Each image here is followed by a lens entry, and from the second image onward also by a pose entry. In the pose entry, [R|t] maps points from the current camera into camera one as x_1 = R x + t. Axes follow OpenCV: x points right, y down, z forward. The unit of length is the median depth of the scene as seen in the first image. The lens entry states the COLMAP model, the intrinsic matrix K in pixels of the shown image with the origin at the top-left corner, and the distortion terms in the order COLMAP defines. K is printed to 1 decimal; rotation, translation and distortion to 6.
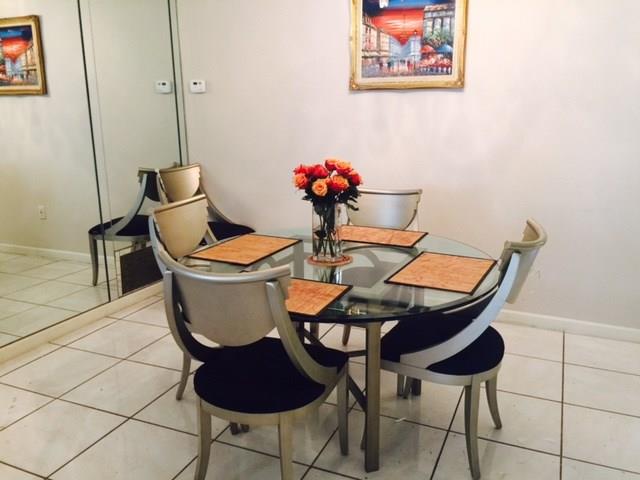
lens RADIAL K [[546.1, 0, 320.8], [0, 546.1, 241.3], [0, 0, 1]] dist [0.021265, 0.002523]
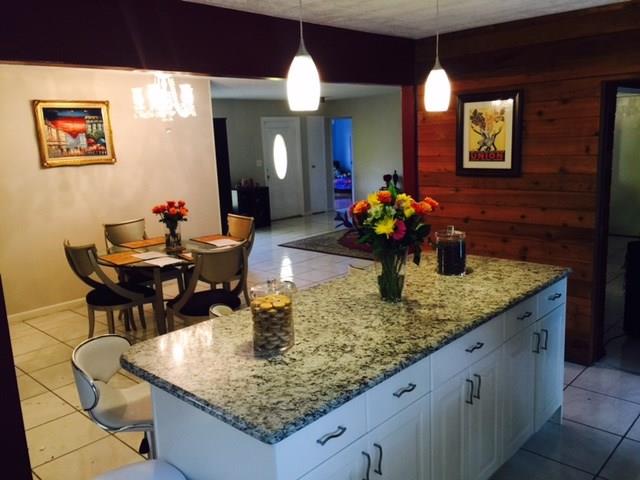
lens RADIAL K [[546.1, 0, 320.6], [0, 546.1, 240.0], [0, 0, 1]] dist [0.021265, 0.002523]
pose [[0.337420, -0.183950, 0.923207, -1.165553], [0.270638, 0.958273, 0.092023, -0.023180], [-0.901611, 0.218805, 0.373124, -0.193355]]
